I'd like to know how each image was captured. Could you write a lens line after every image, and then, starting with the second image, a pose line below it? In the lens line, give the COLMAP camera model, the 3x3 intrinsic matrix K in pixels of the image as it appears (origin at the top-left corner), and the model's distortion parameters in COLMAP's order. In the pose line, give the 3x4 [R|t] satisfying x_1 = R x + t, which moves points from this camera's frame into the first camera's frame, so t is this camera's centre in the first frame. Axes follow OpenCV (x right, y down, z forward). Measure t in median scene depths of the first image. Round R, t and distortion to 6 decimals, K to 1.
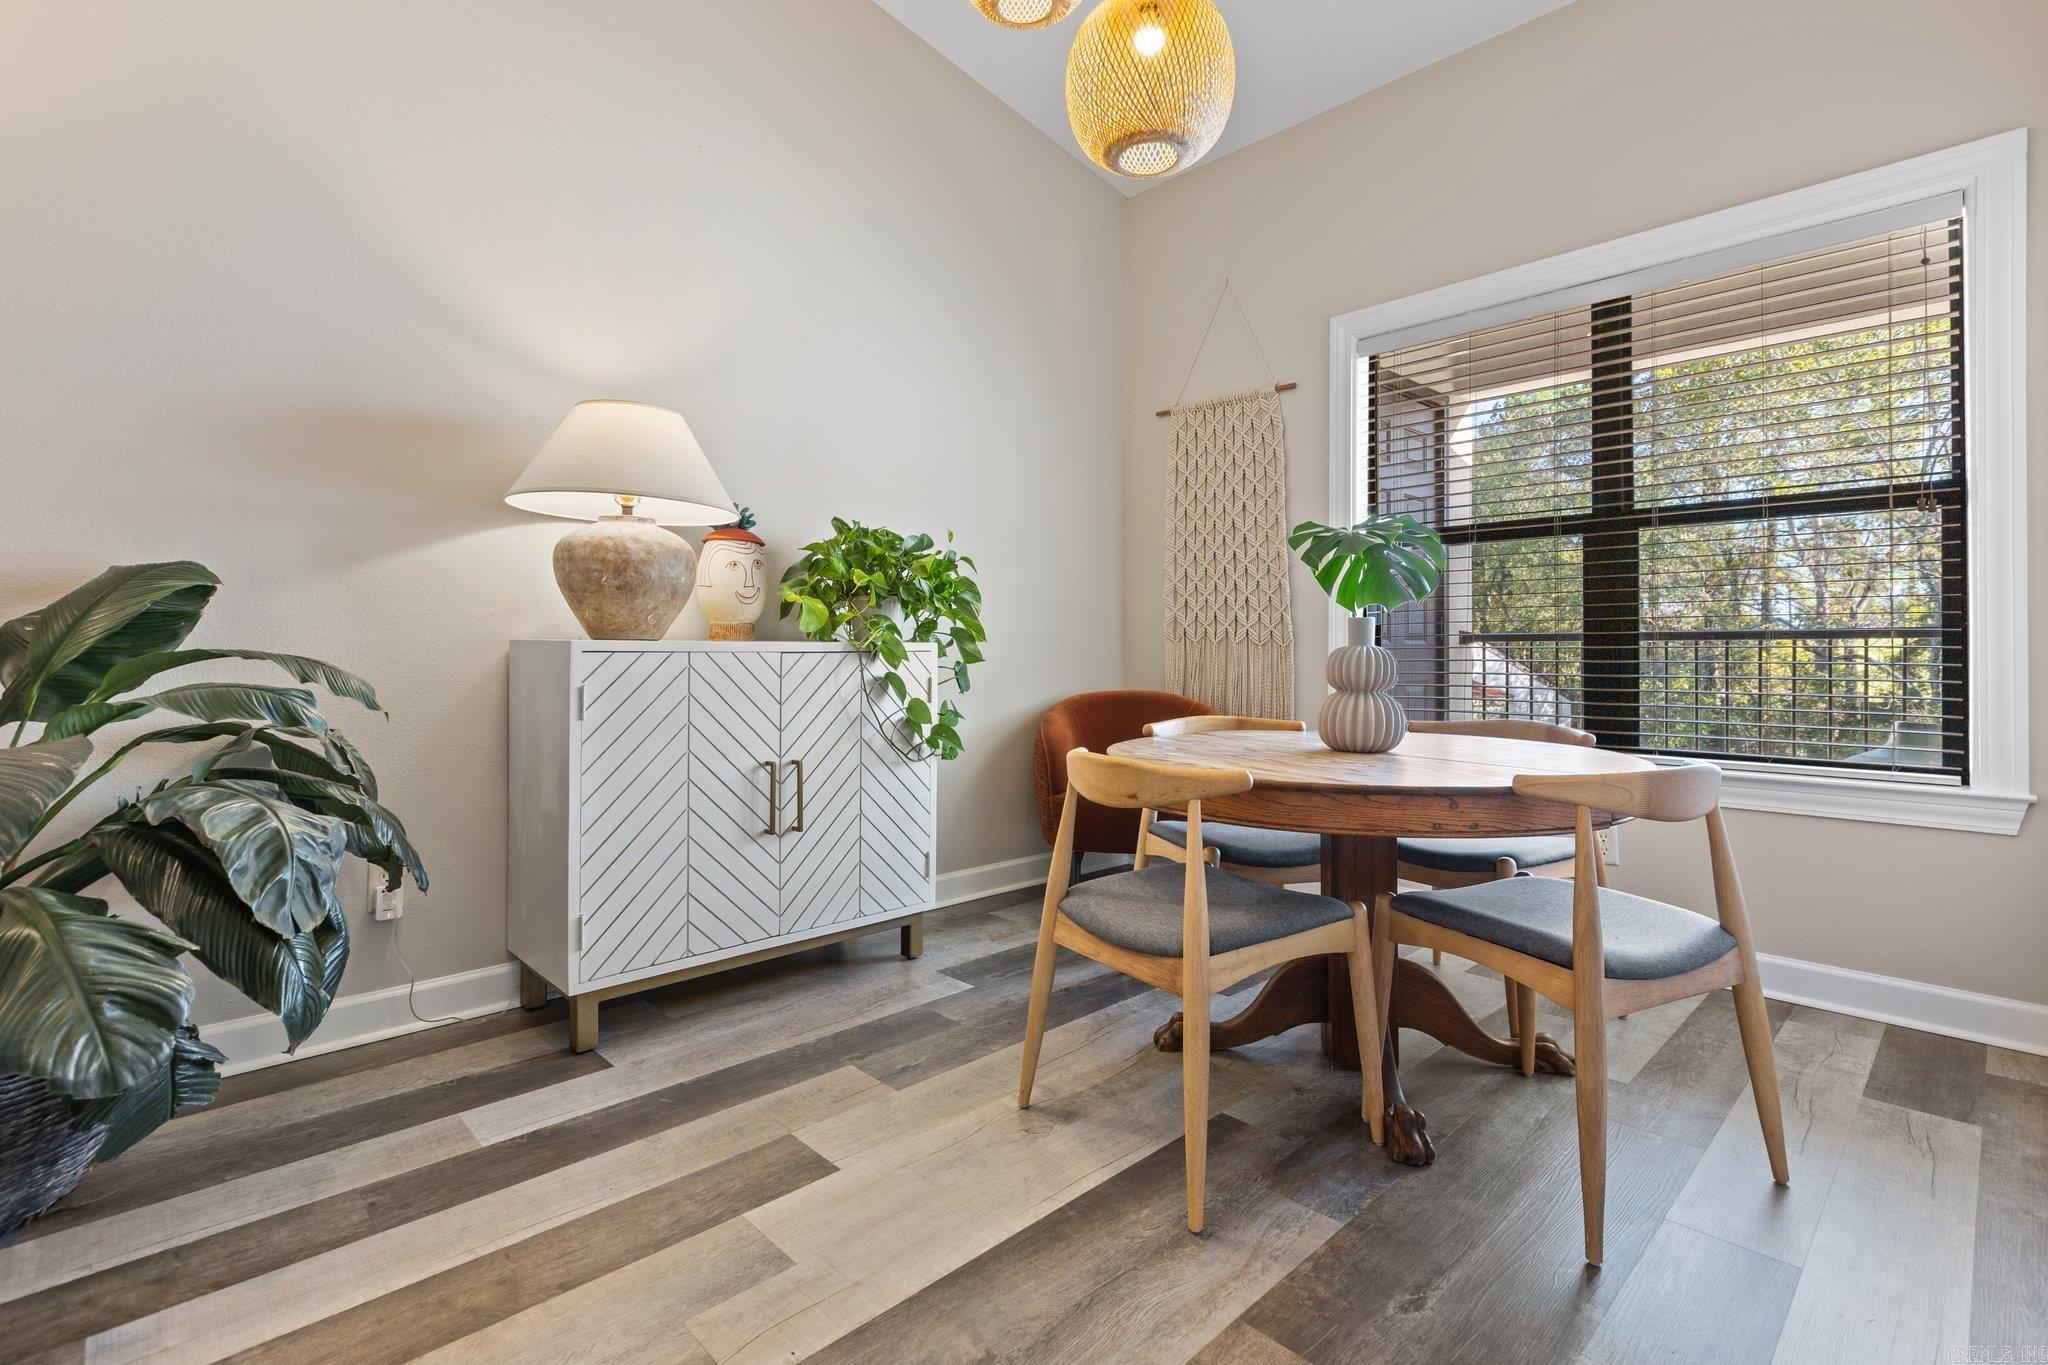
lens RADIAL K [[949.5, 0, 1016.2], [0, 949.5, 640.3], [0, 0, 1]] dist [0.004255, 0.000521]
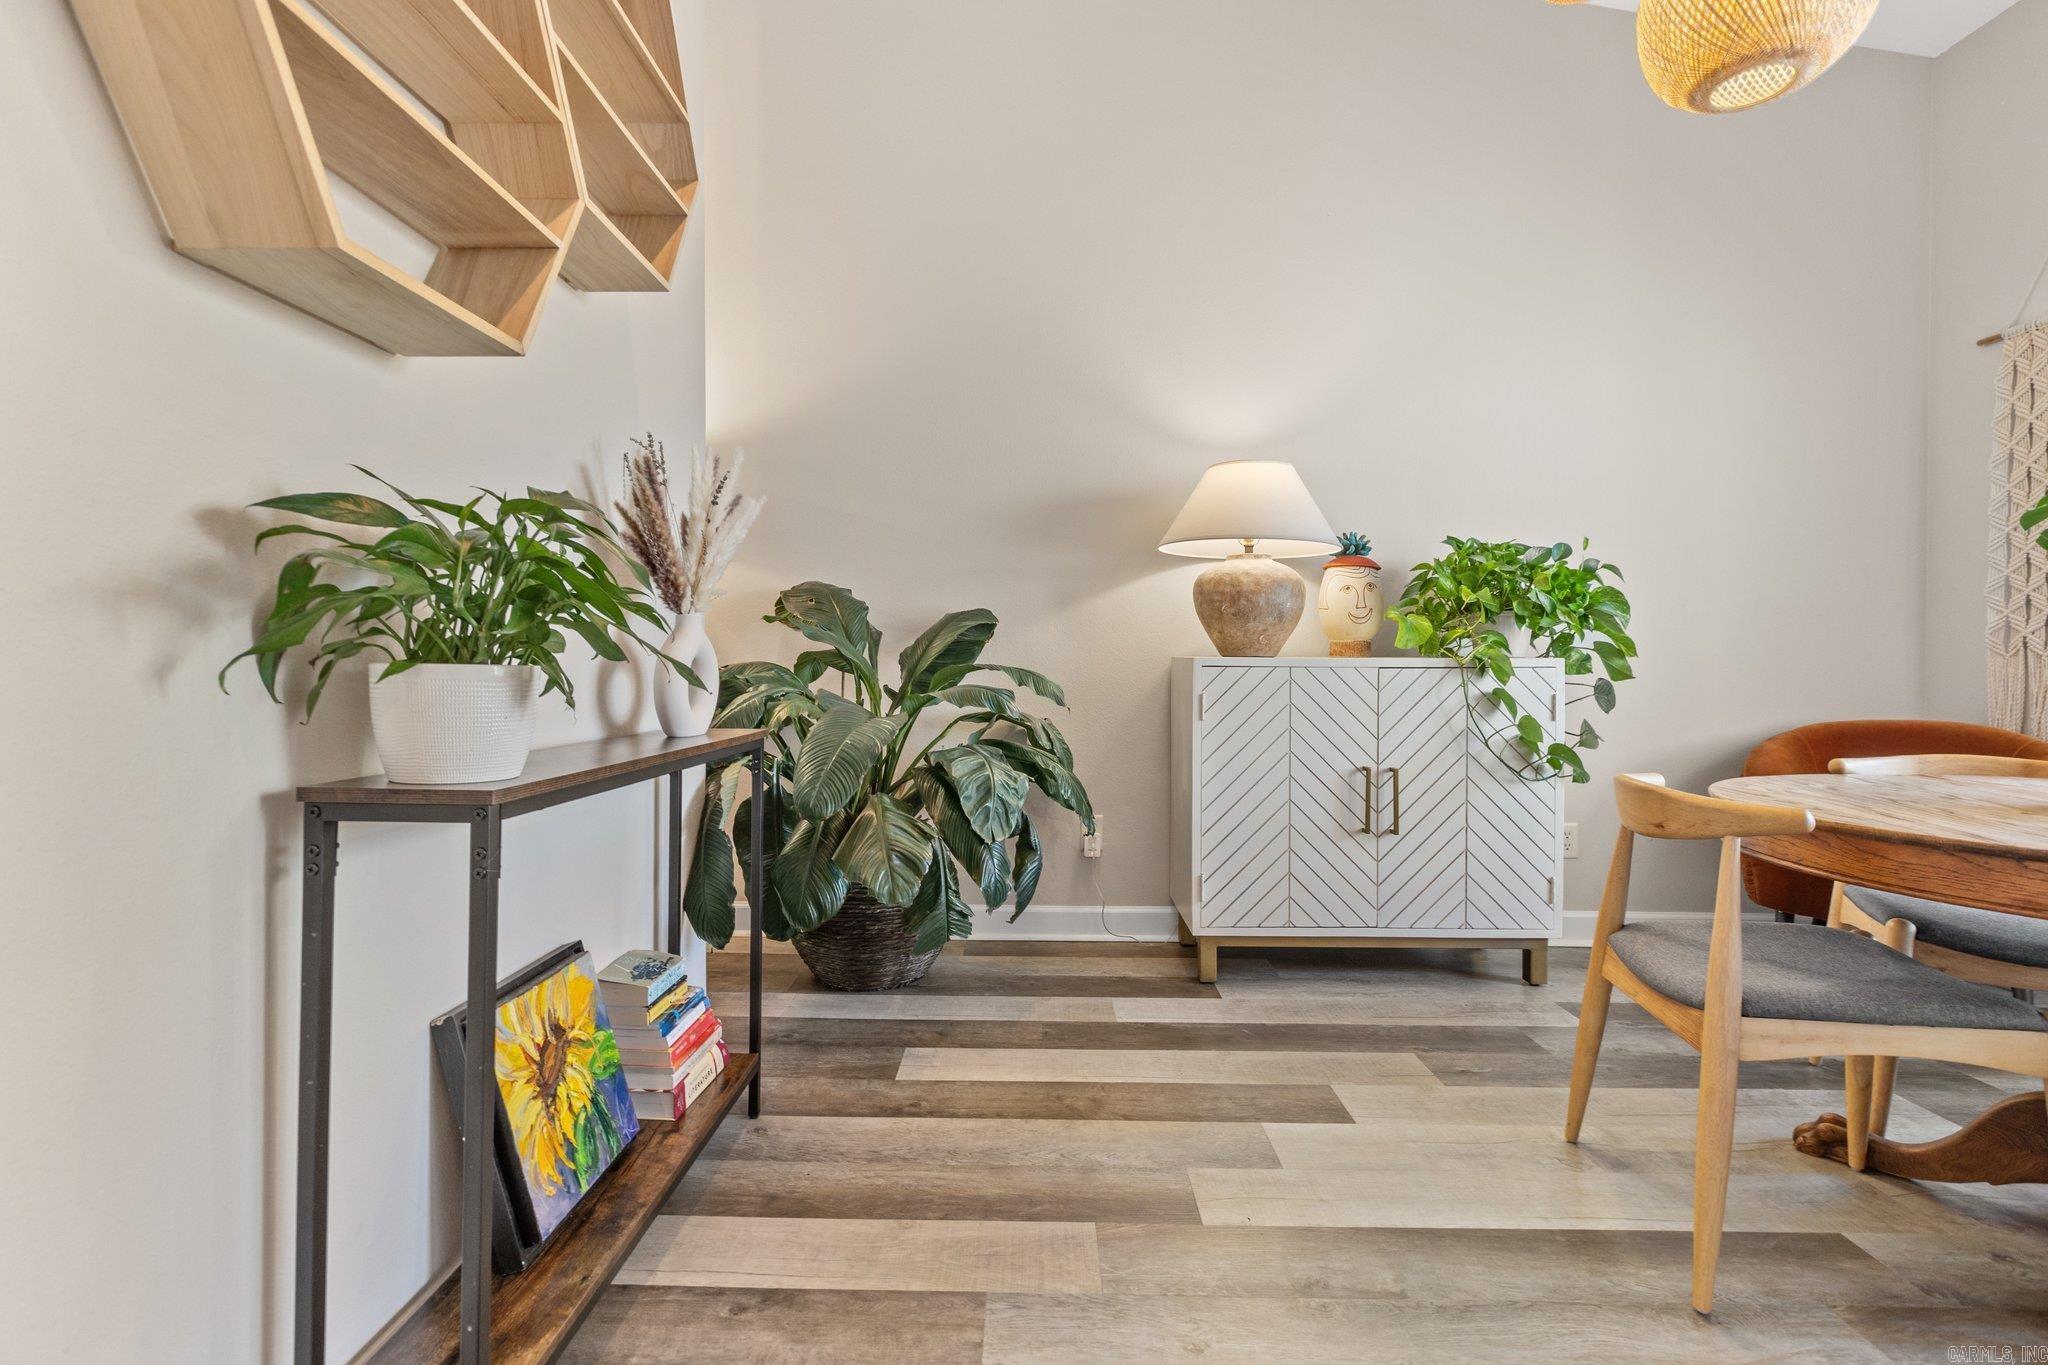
lens RADIAL K [[933.3, 0, 1021.5], [0, 933.3, 668.3], [0, 0, 1]] dist [0.002869, -0.000357]
pose [[0.711934, 0.003713, -0.702236, 0.210970], [0.004627, 0.999940, 0.009977, 0.000924], [0.702231, -0.010352, 0.711874, -0.045369]]
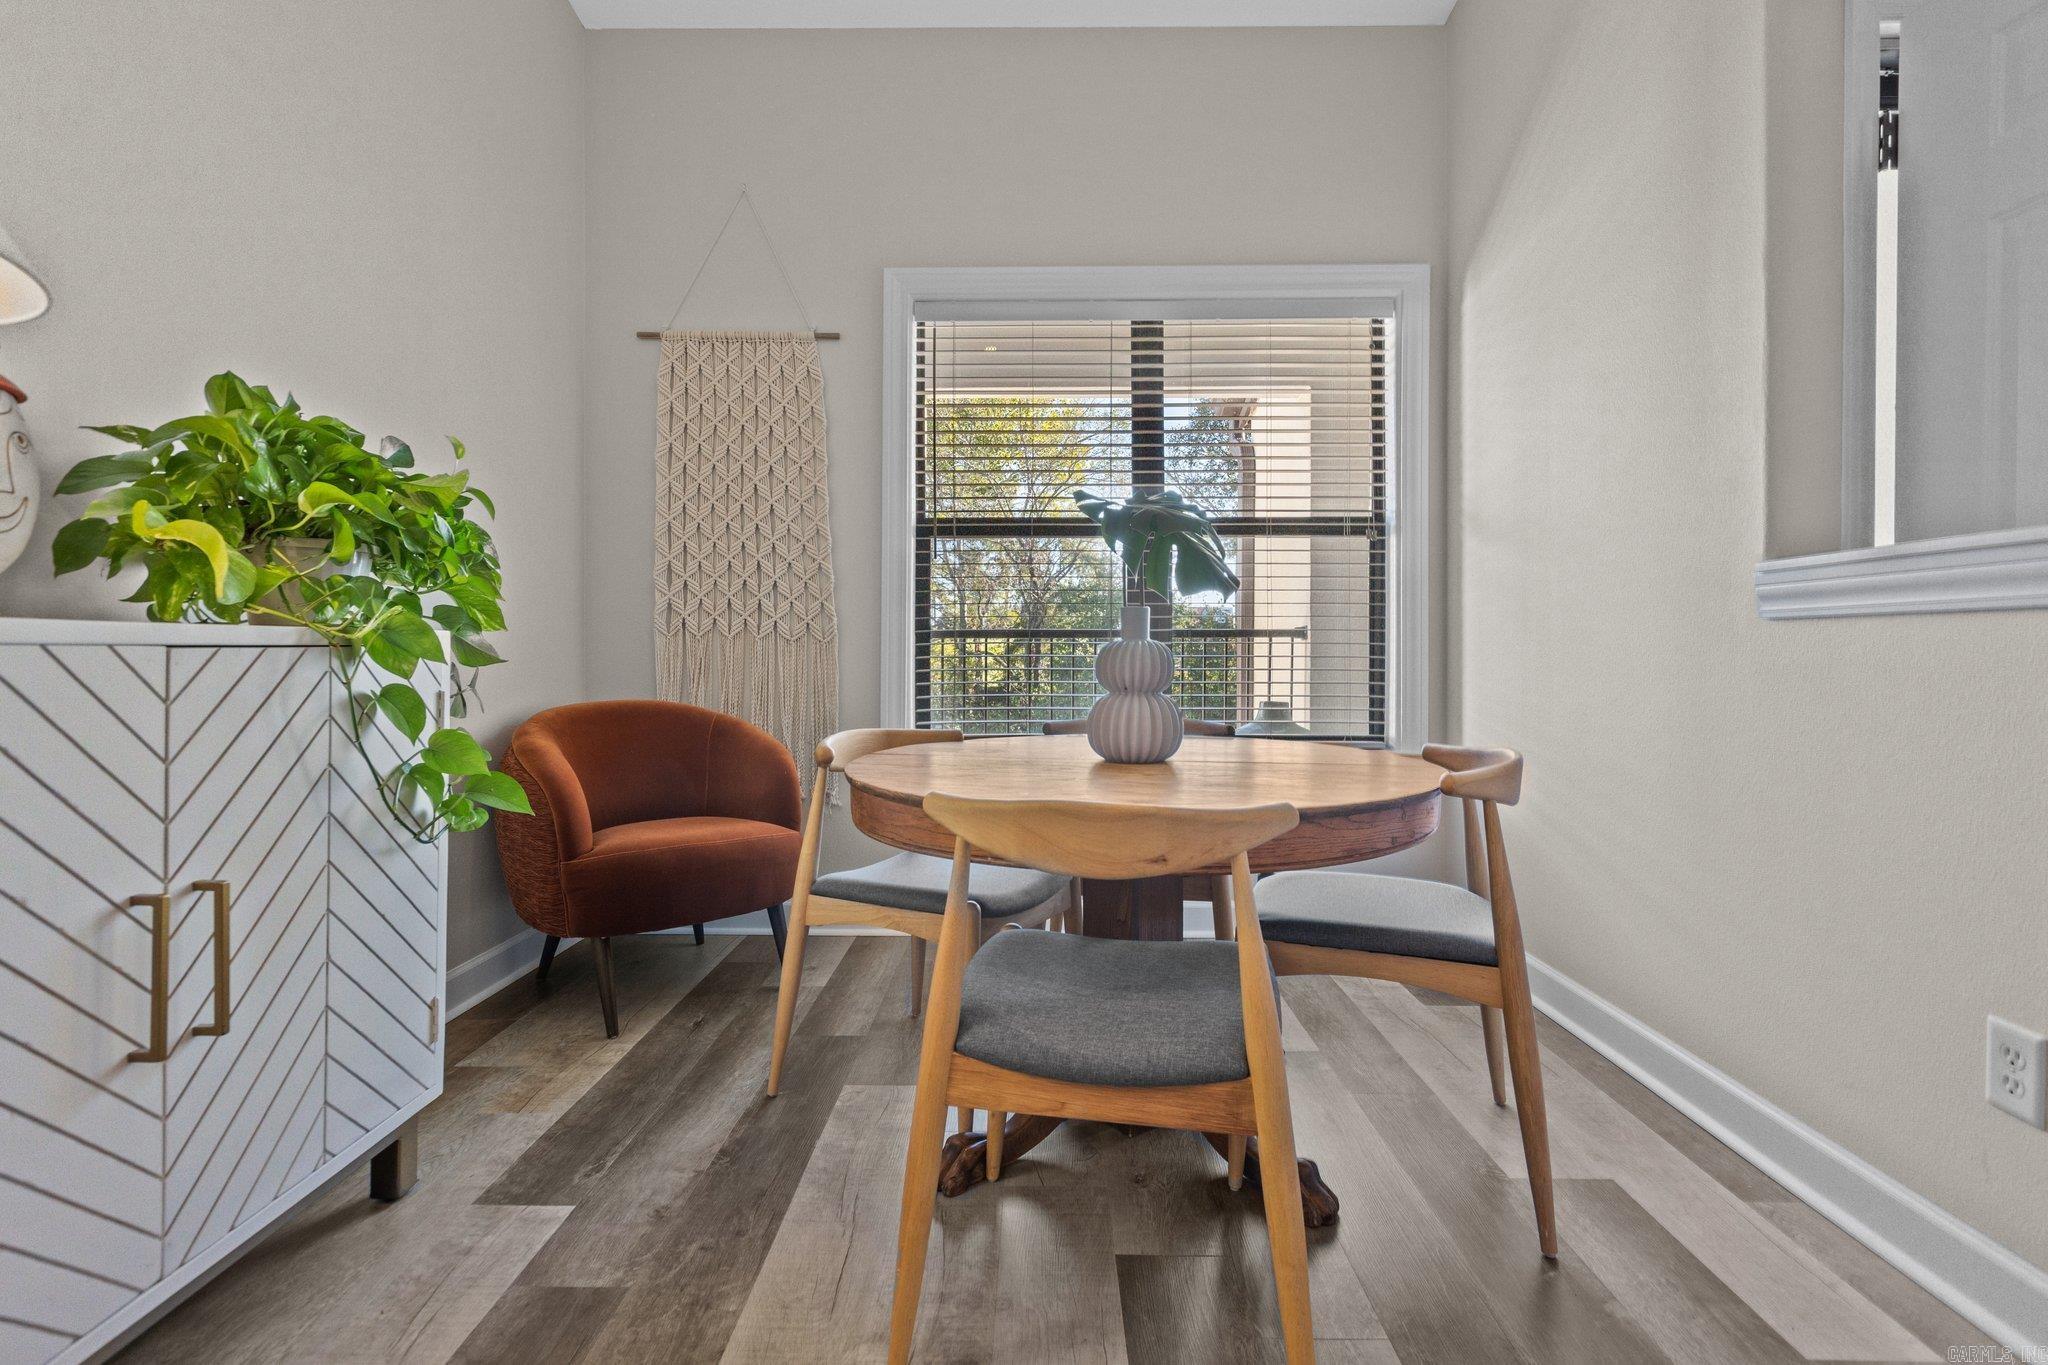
lens RADIAL K [[945.8, 0, 1016.8], [0, 945.8, 652.8], [0, 0, 1]] dist [0.005166, 0.000991]
pose [[0.706456, -0.002889, 0.707752, -0.281279], [-0.007384, 0.999907, 0.011452, 0.007835], [-0.707719, -0.013316, 0.706369, 0.403378]]
